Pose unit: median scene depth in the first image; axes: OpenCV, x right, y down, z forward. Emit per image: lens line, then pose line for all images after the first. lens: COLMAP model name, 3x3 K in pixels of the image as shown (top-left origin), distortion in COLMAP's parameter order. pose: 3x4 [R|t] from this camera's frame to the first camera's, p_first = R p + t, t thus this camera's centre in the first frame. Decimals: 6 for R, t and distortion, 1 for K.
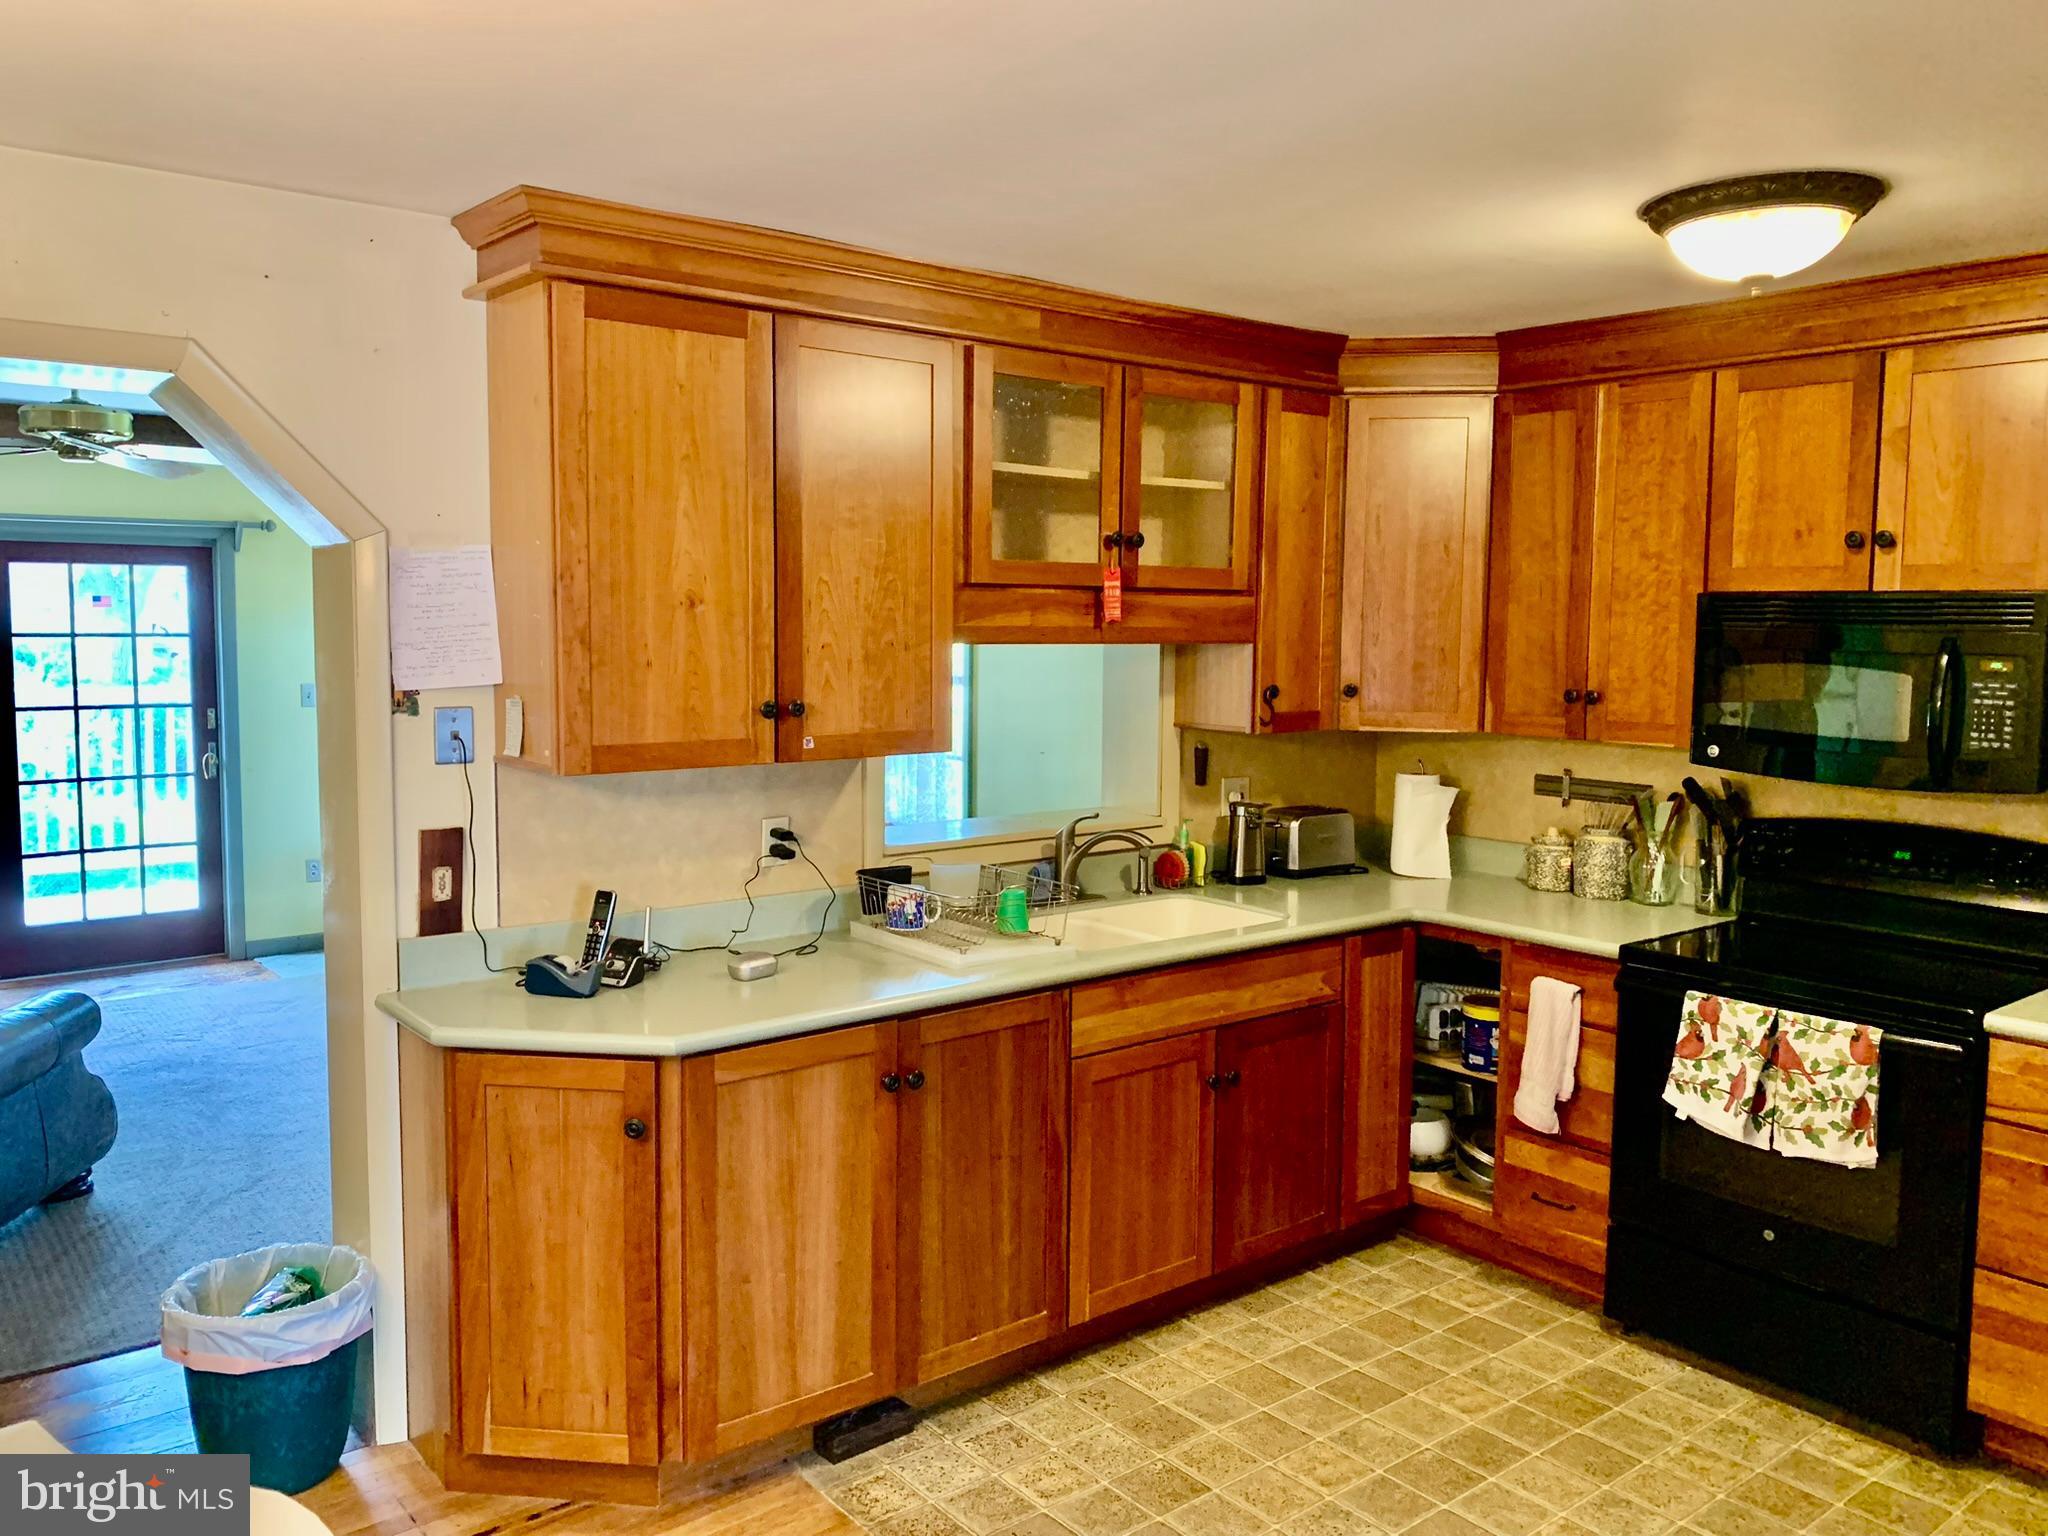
lens RADIAL K [[1580.2, 0, 1040.4], [0, 1580.2, 740.5], [0, 0, 1]] dist [0.045341, -0.049171]
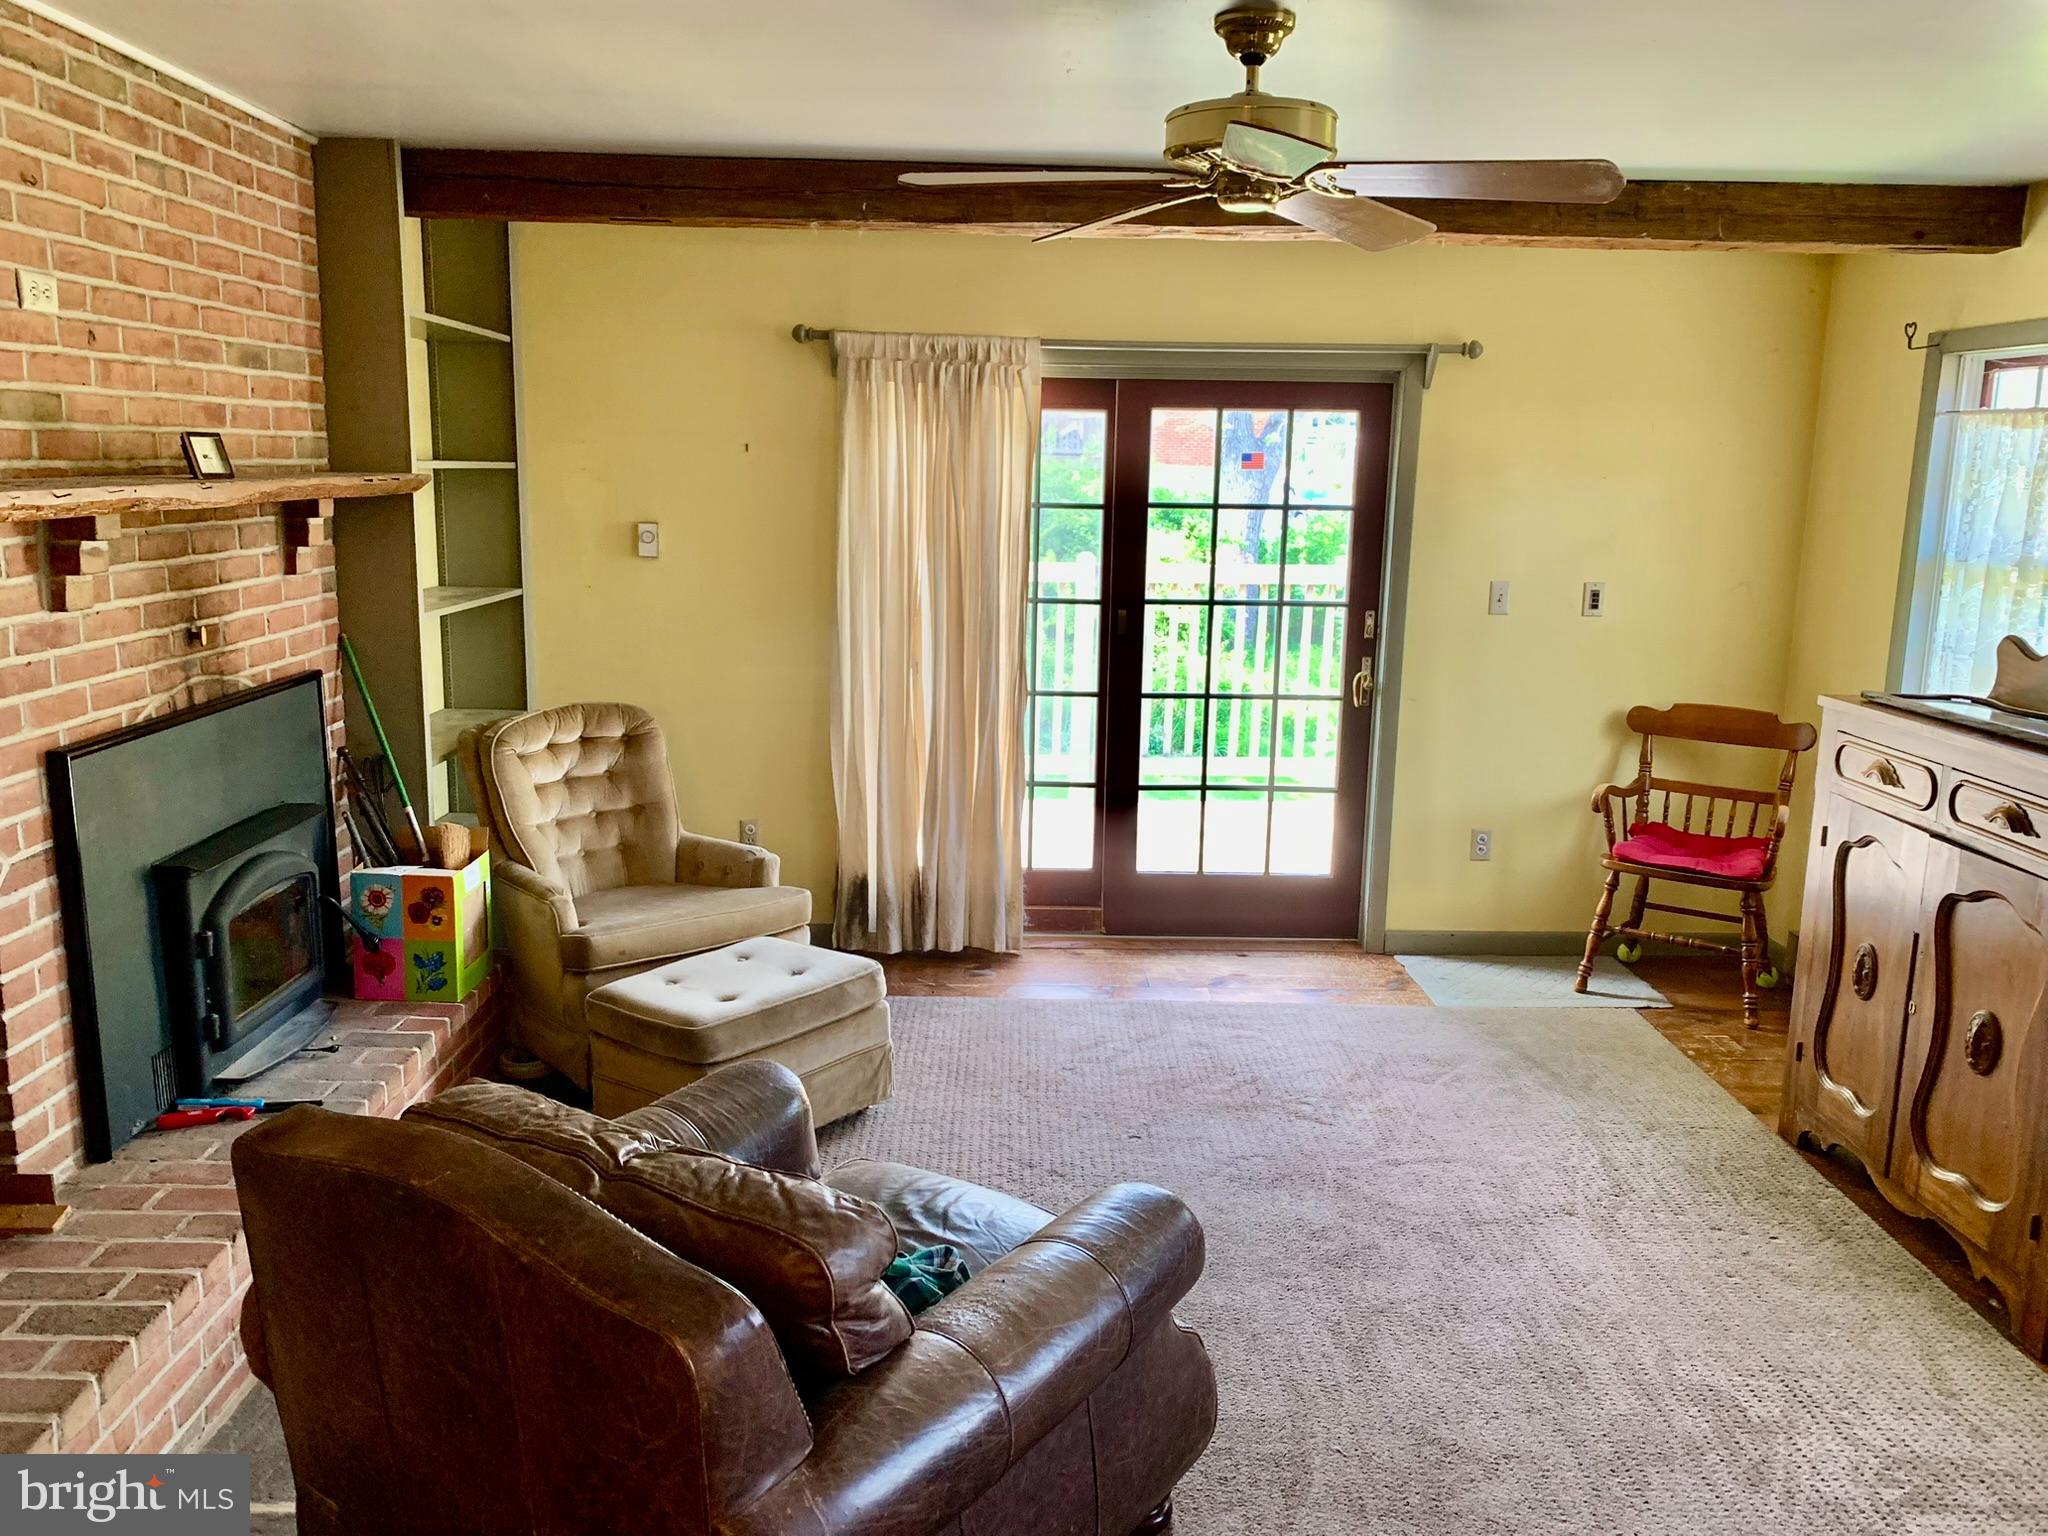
lens RADIAL K [[1580.2, 0, 1006.1], [0, 1580.2, 761.8], [0, 0, 1]] dist [0.045341, -0.049171]
pose [[0.782220, 0.125399, -0.610252, -0.174790], [-0.059112, 0.990053, 0.127673, -0.029824], [0.620192, -0.063795, 0.781852, 0.285678]]
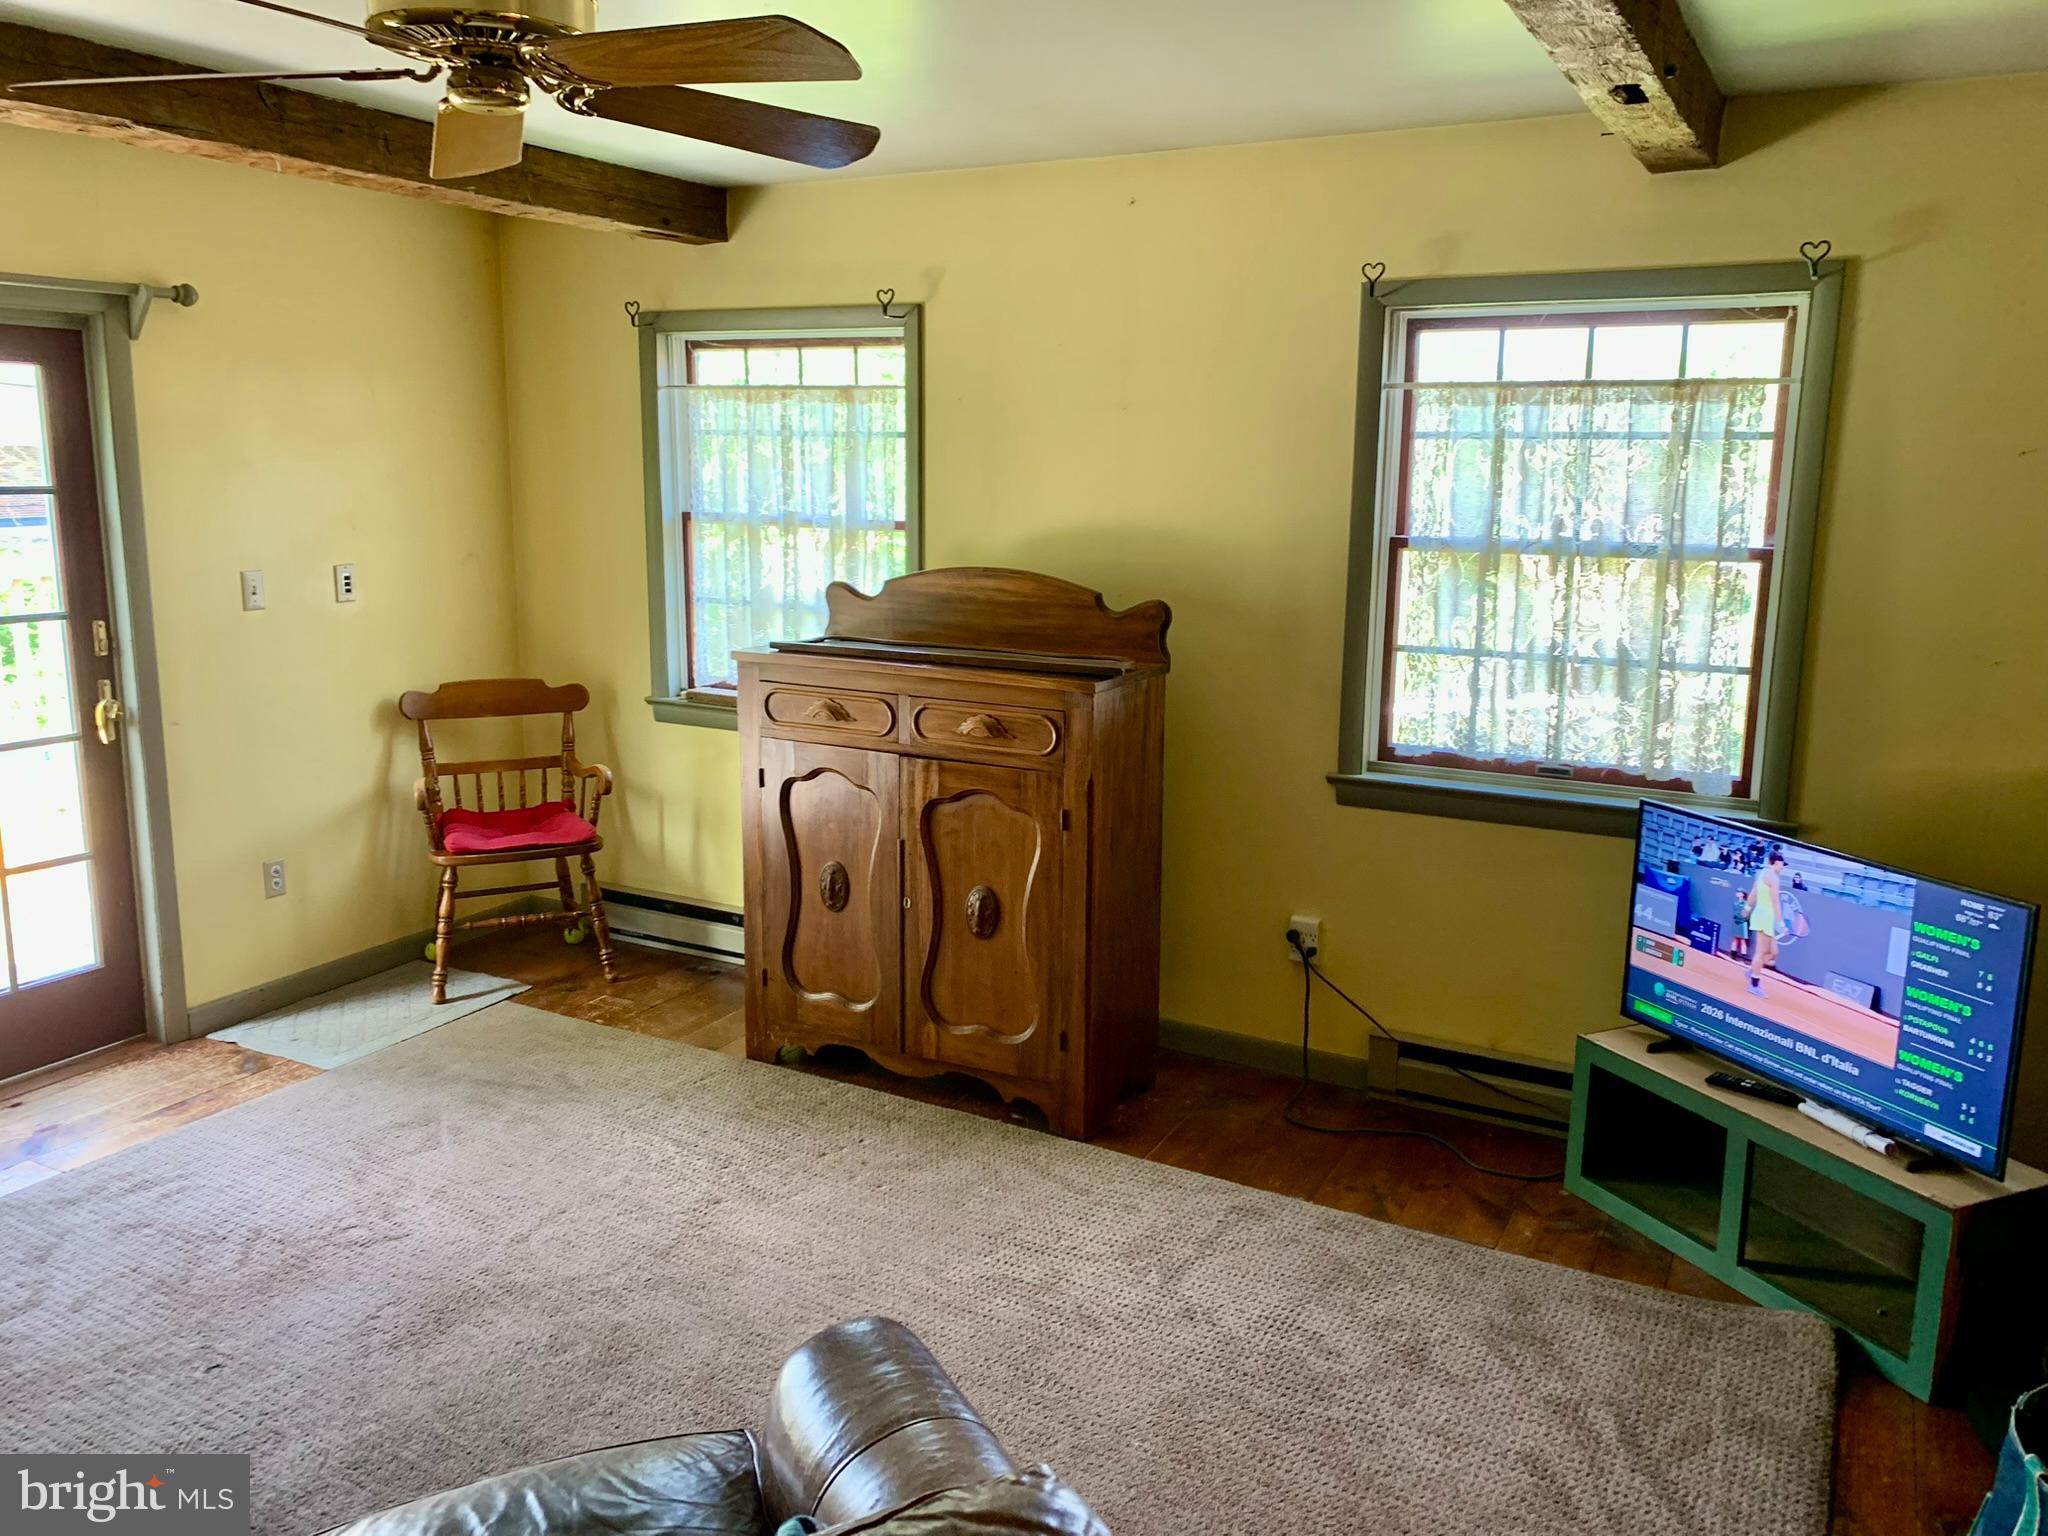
lens RADIAL K [[1580.2, 0, 1025.3], [0, 1580.2, 749.9], [0, 0, 1]] dist [0.045341, -0.049171]
pose [[0.928061, -0.068453, 0.366082, -0.369335], [0.024892, 0.992166, 0.122419, -0.031309], [-0.371594, -0.104500, 0.922495, 0.302119]]
